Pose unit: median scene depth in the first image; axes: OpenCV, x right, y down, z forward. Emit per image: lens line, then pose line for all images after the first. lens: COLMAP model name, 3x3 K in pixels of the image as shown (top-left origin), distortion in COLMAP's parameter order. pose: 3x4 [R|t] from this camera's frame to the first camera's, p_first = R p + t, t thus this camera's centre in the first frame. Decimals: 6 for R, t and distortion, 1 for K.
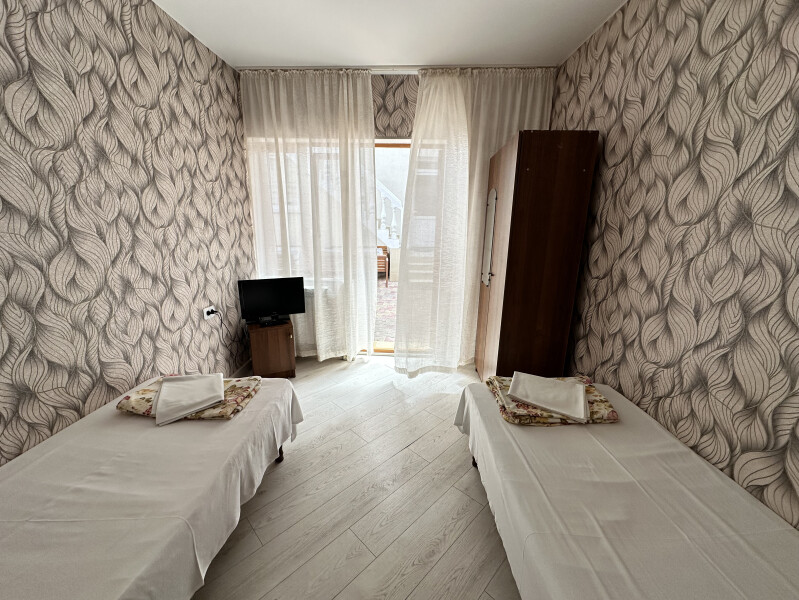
lens RADIAL K [[320.5, 0, 398.0], [0, 320.5, 300.7], [0, 0, 1]] dist [0.008193, -0.000532]
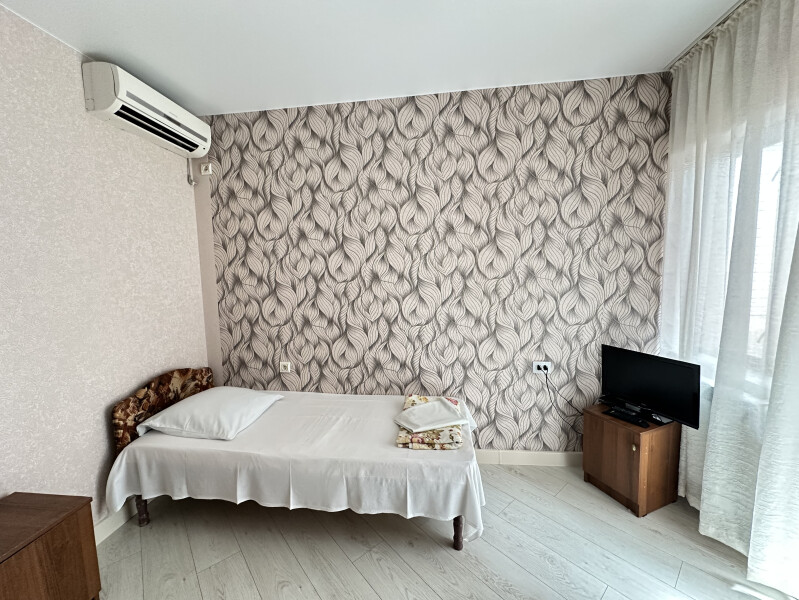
lens RADIAL K [[320.5, 0, 399.8], [0, 320.5, 300.8], [0, 0, 1]] dist [0.008193, -0.000532]
pose [[-0.068336, 0.084461, -0.994081, 0.354341], [-0.216816, 0.971338, 0.097433, -0.153684], [0.973818, 0.222191, -0.048065, 0.604132]]
